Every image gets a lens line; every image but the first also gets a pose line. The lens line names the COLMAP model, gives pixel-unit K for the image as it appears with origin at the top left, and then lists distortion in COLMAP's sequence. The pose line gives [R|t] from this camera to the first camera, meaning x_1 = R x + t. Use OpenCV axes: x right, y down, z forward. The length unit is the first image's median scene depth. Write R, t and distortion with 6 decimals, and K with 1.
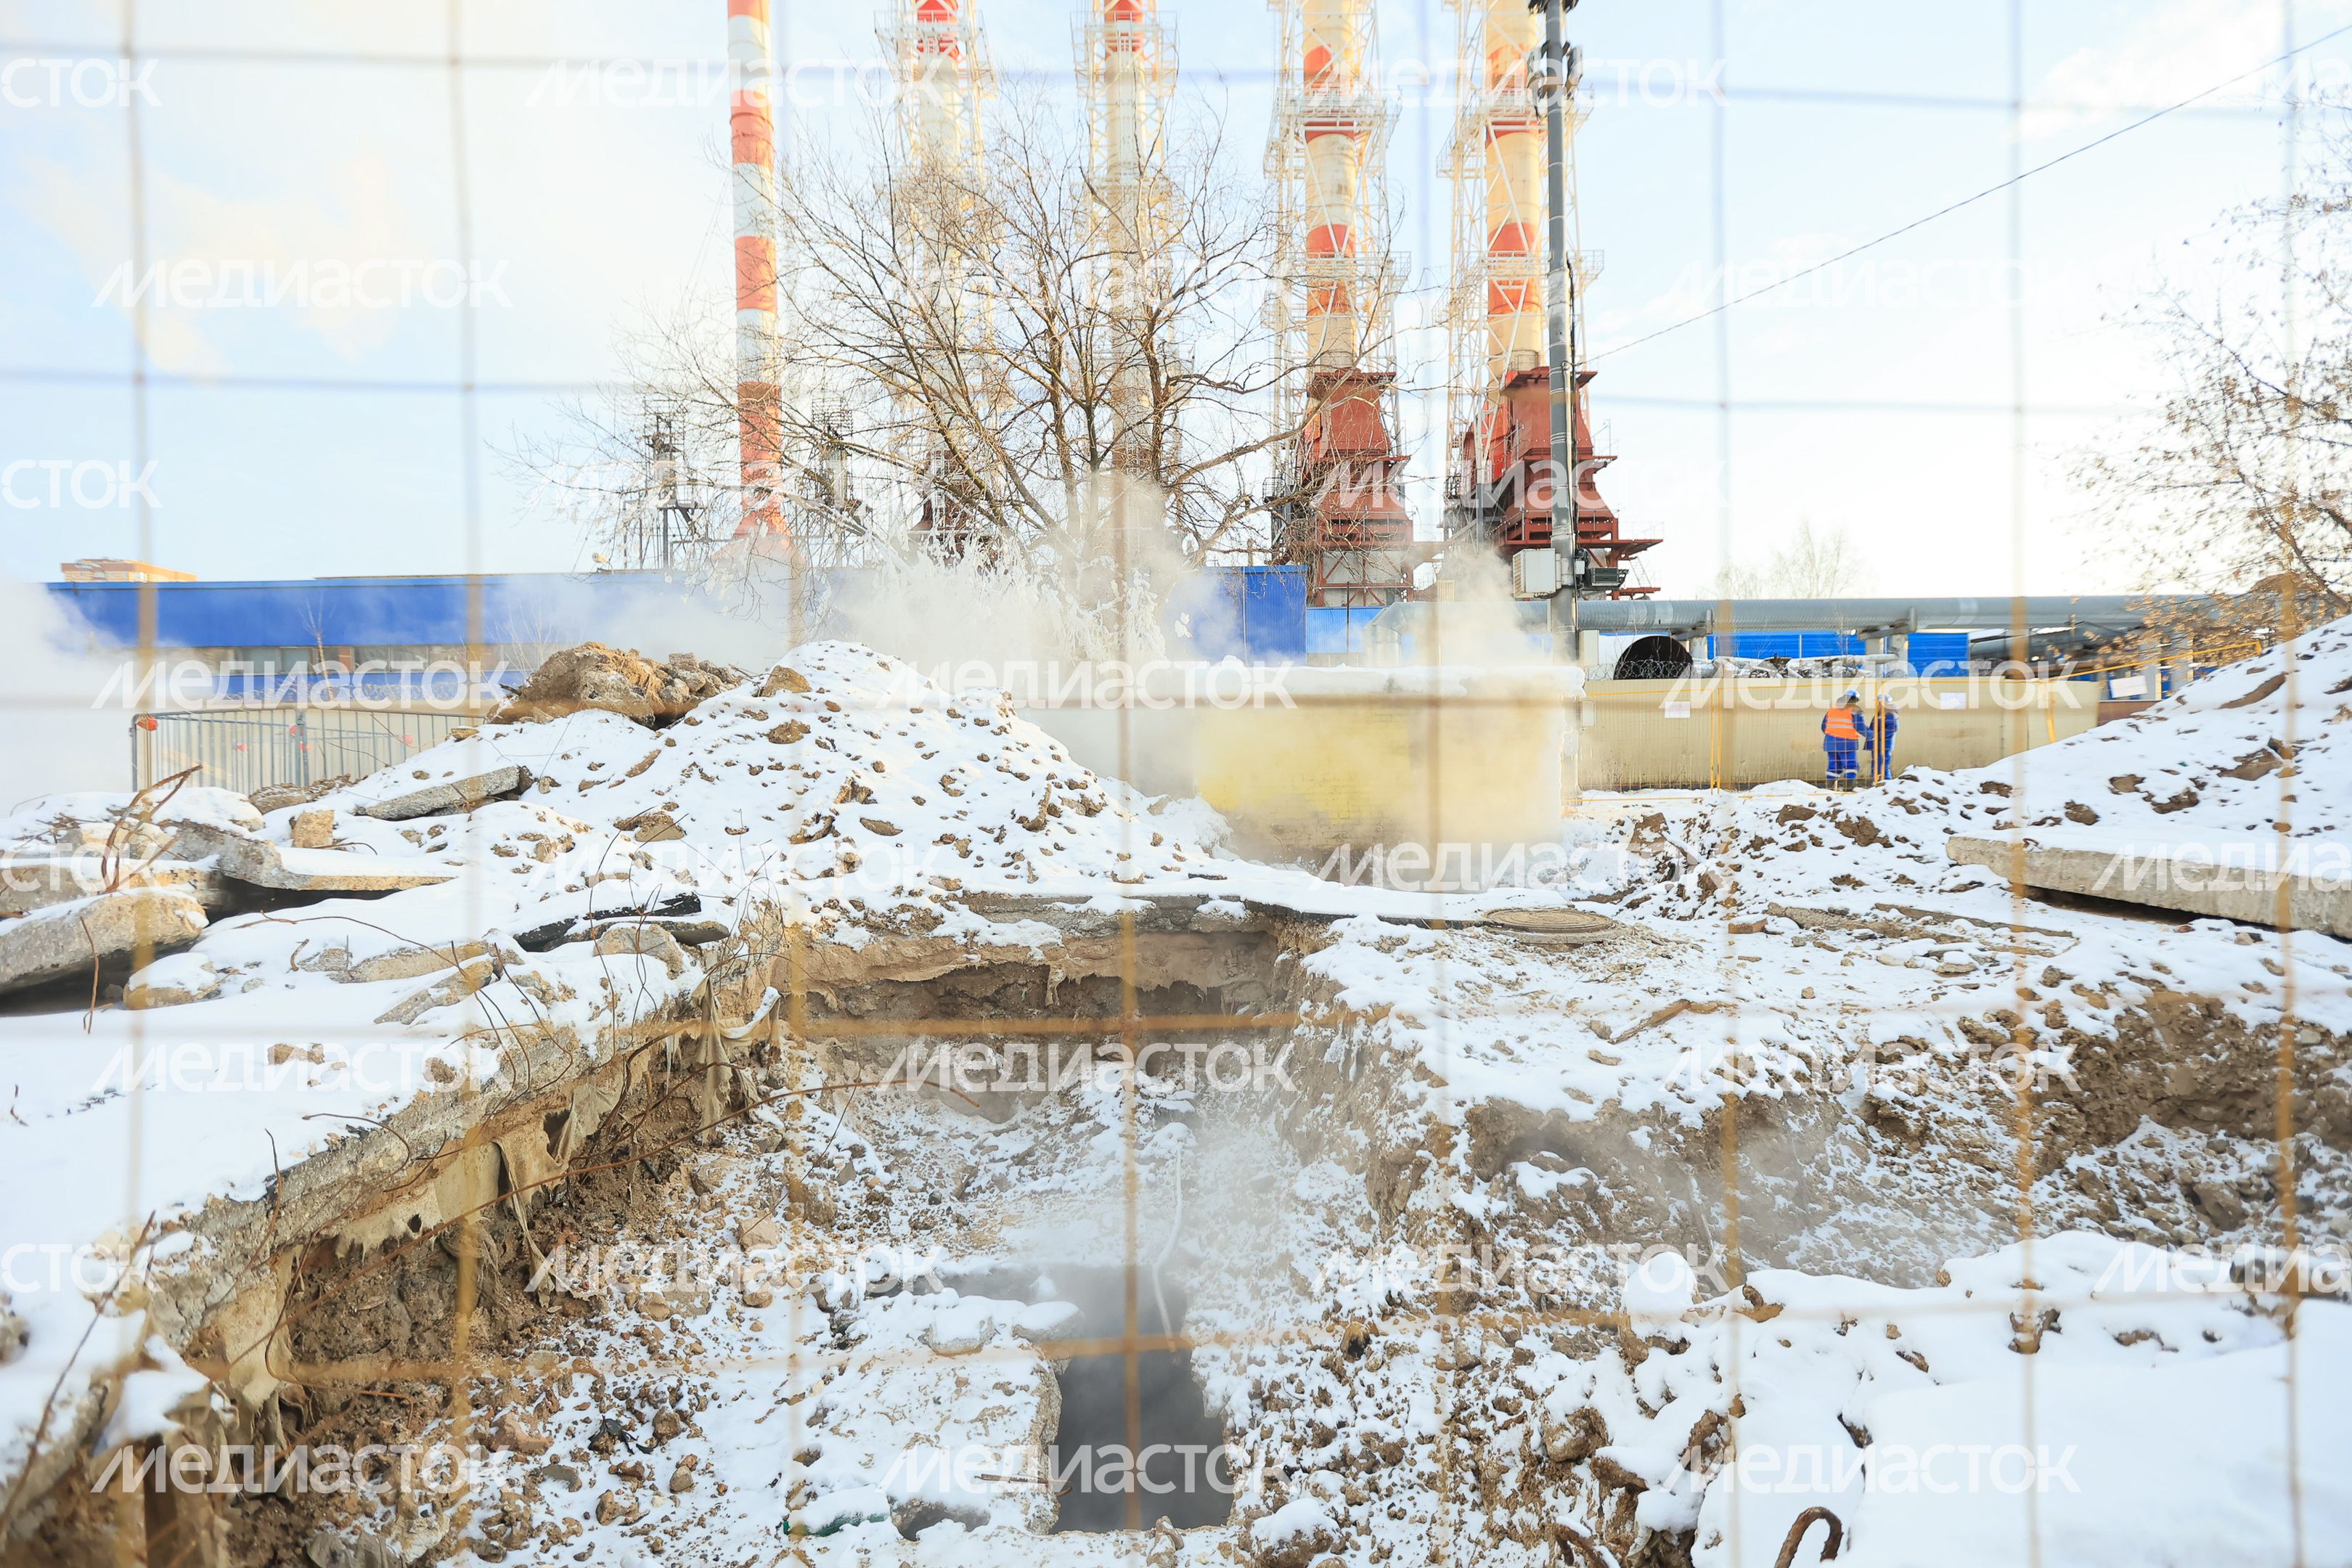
lens RADIAL K [[1039.8, 0, 1165.0], [0, 1039.8, 781.3], [0, 0, 1]] dist [0.001573, -0.000028]
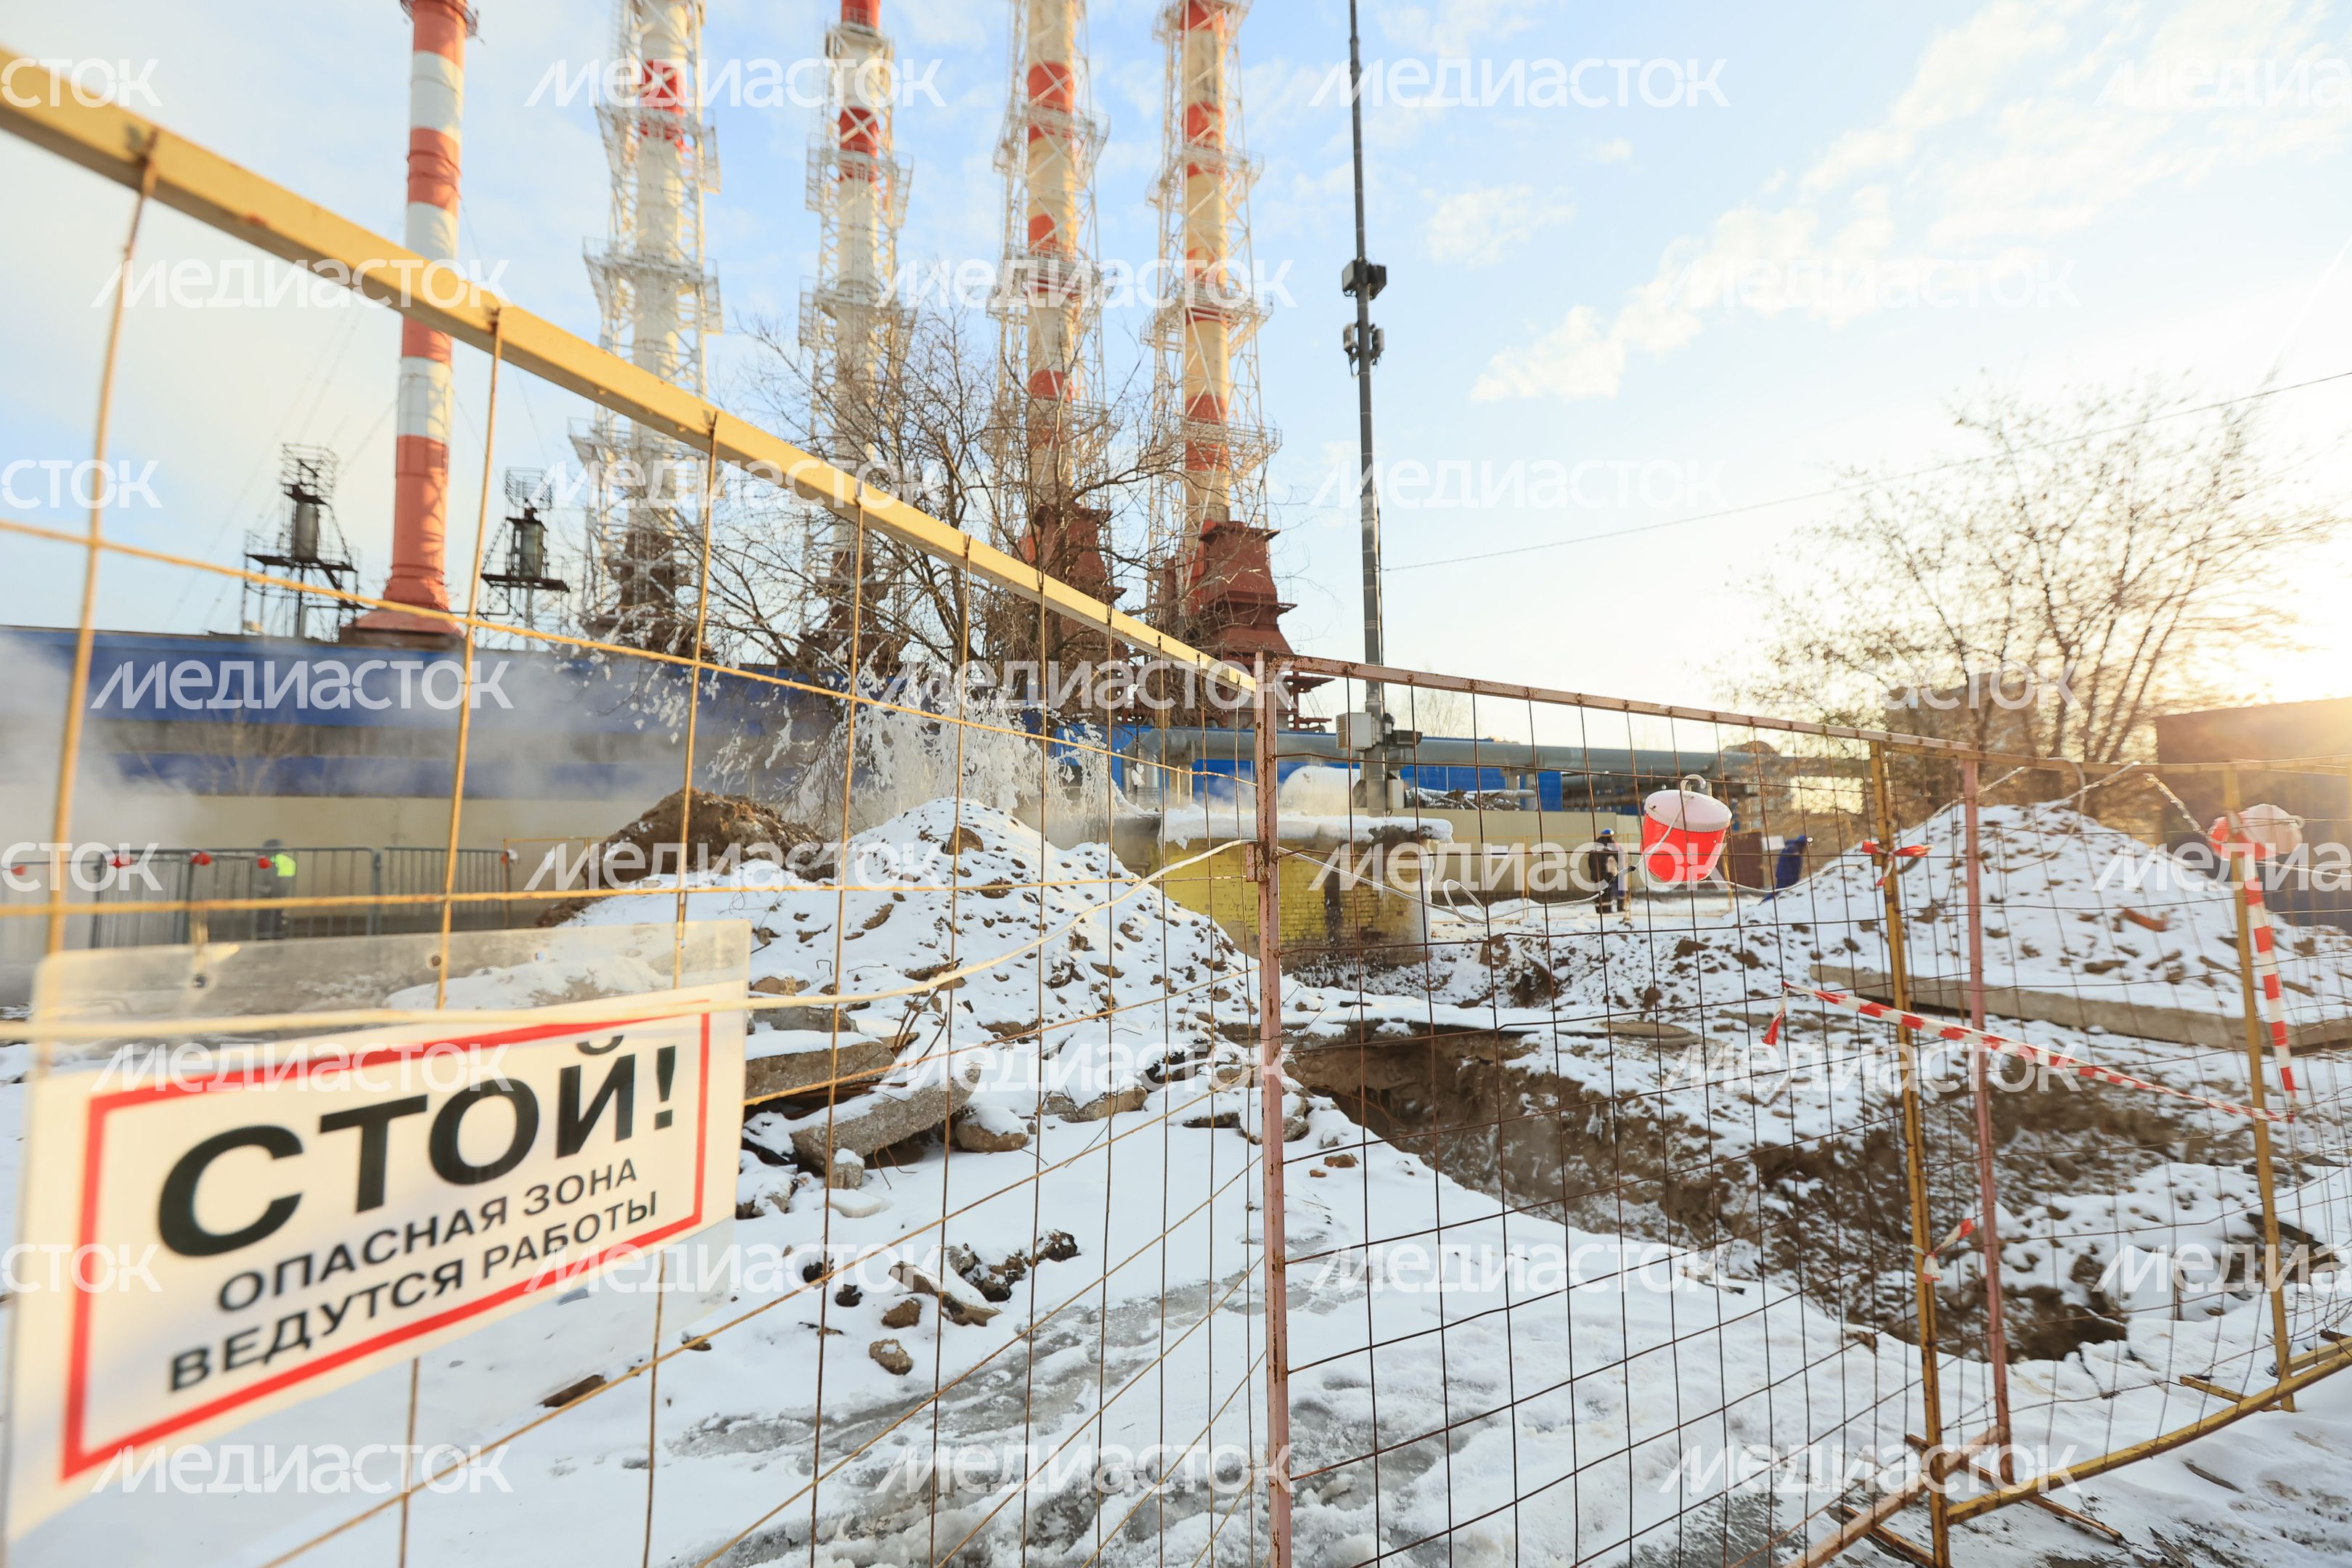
lens RADIAL K [[1039.8, 0, 1152.8], [0, 1039.8, 777.1], [0, 0, 1]] dist [0.001573, -0.000028]
pose [[0.946927, 0.034734, 0.319567, -0.704987], [-0.003747, 0.995270, -0.097073, -0.071569], [-0.321427, 0.090723, 0.942578, -0.199774]]
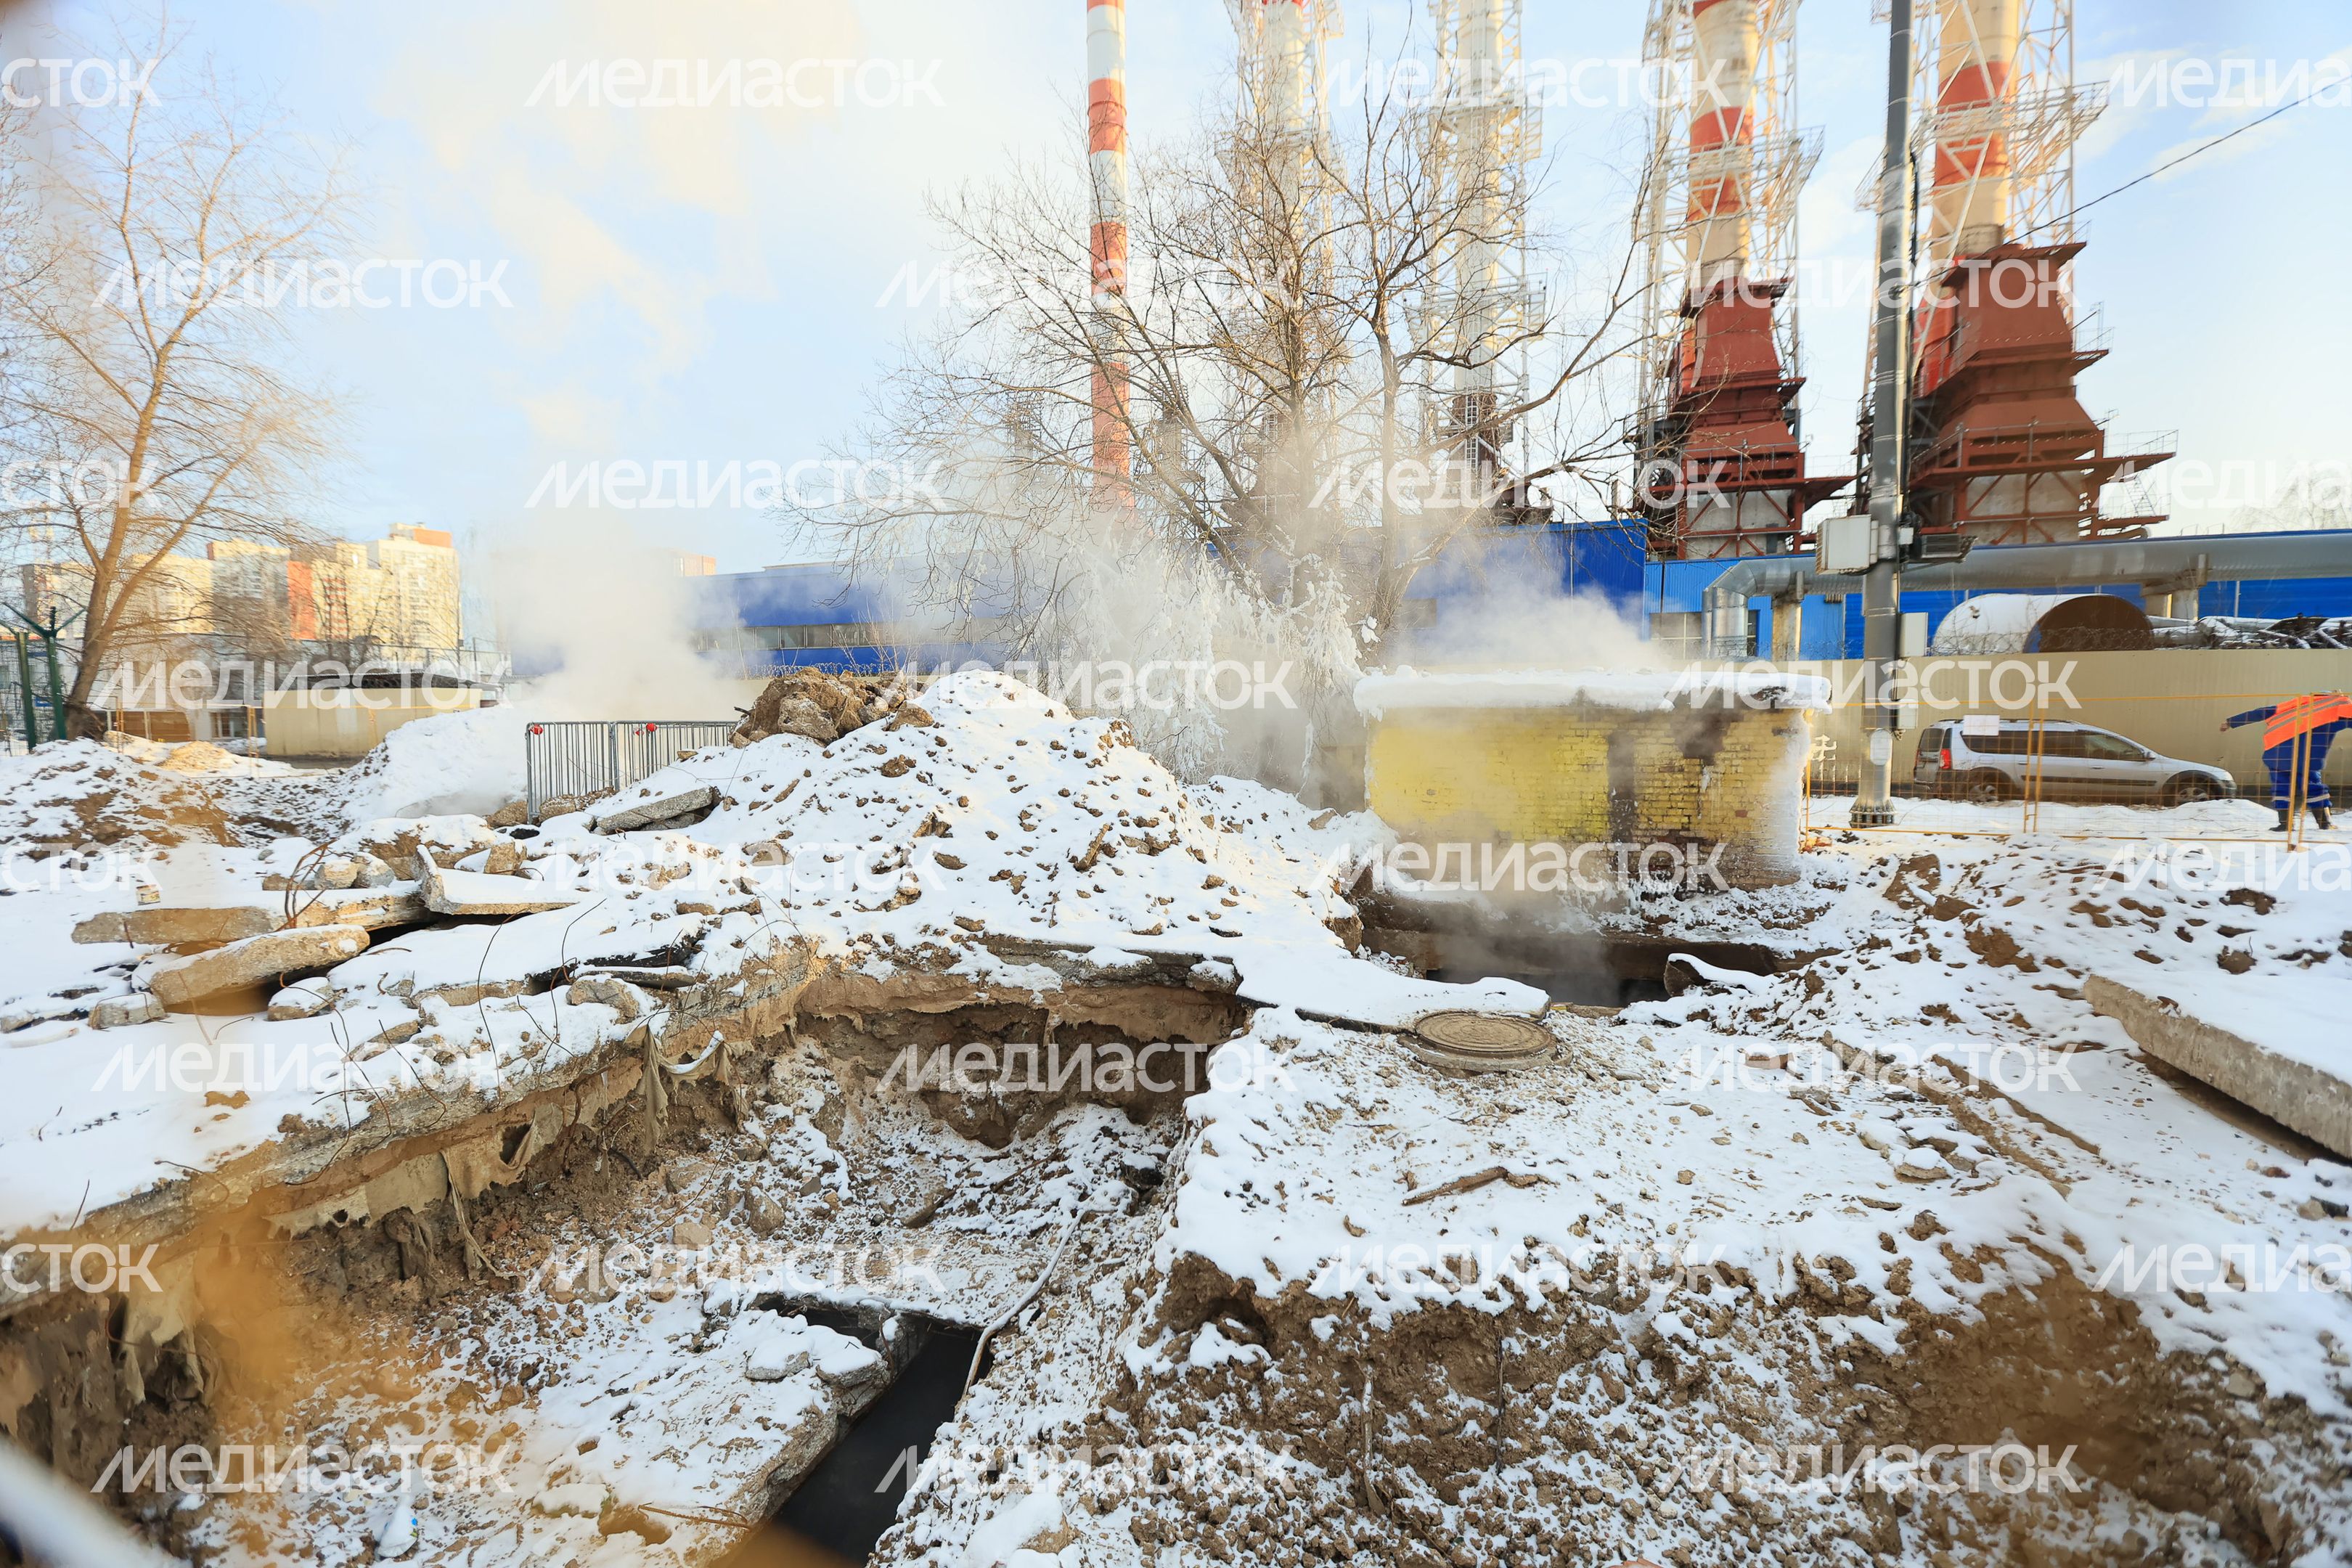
lens RADIAL K [[1039.8, 0, 1167.5], [0, 1039.8, 789.0], [0, 0, 1]] dist [0.001573, -0.000028]
pose [[0.941166, 0.035636, -0.336061, 0.357975], [-0.017760, 0.998266, 0.056118, -0.112009], [0.337478, -0.046847, 0.940167, 0.050039]]
